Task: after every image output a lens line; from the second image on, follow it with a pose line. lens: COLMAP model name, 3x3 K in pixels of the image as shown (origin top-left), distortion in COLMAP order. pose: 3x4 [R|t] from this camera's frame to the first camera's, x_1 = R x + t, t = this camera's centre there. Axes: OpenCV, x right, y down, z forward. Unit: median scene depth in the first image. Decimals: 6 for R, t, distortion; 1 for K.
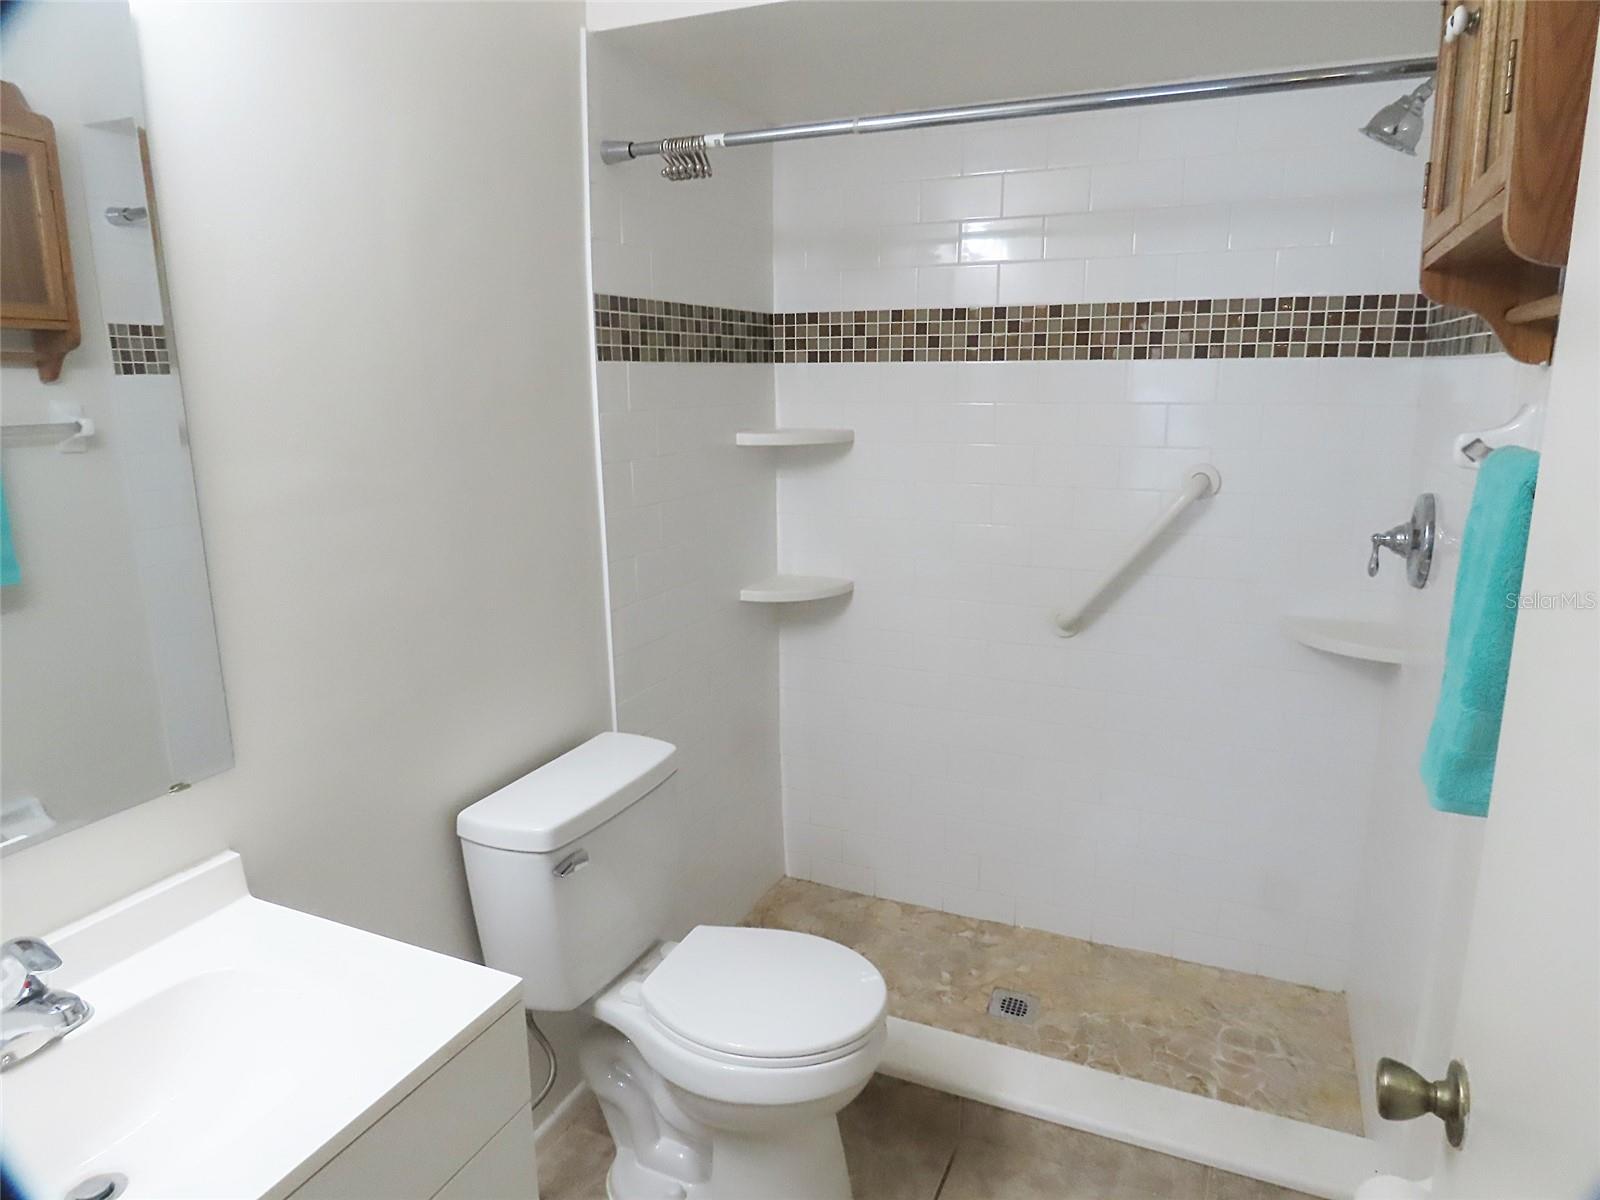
lens RADIAL K [[1013.1, 0, 808.3], [0, 1013.1, 597.5], [0, 0, 1]] dist [0.000235, -0.001680]
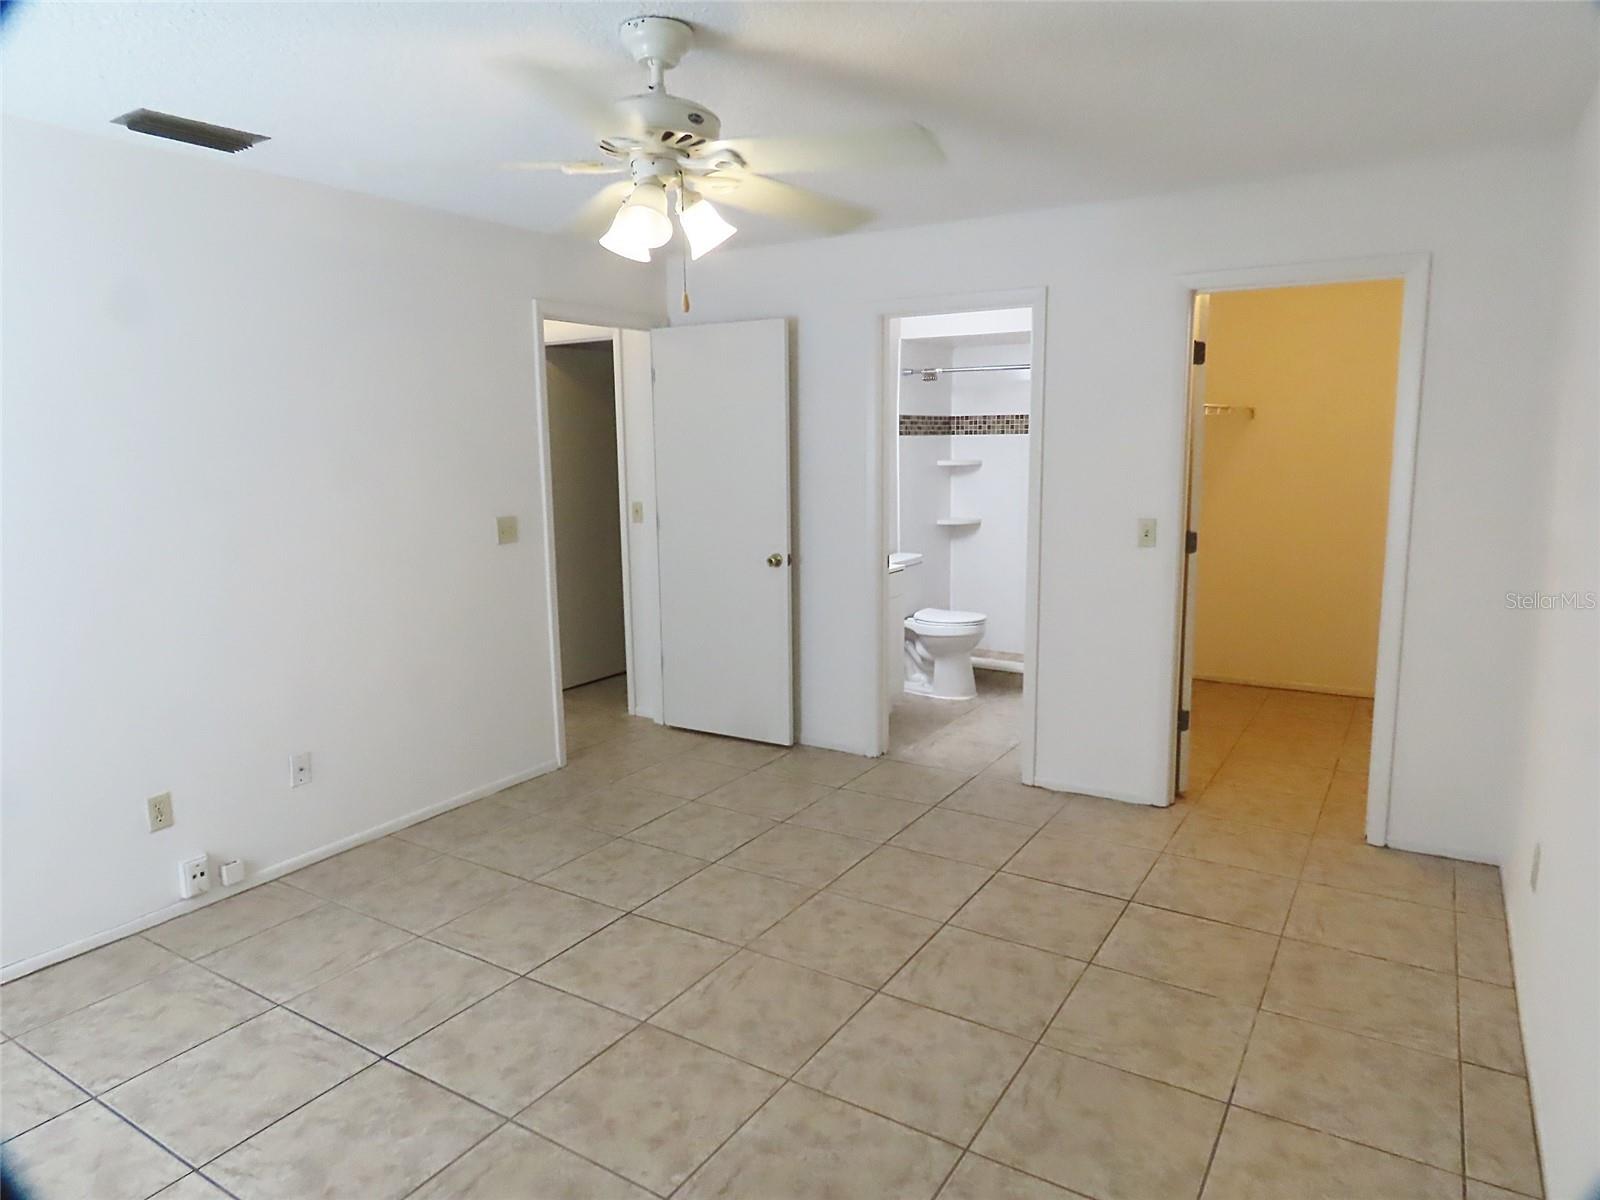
lens RADIAL K [[1013.1, 0, 800.3], [0, 1013.1, 600.7], [0, 0, 1]] dist [0.000235, -0.001680]
pose [[0.988323, 0.023187, -0.150597, -0.016334], [-0.031429, 0.998122, -0.052580, 0.362553], [0.149095, 0.056699, 0.987196, -1.693715]]
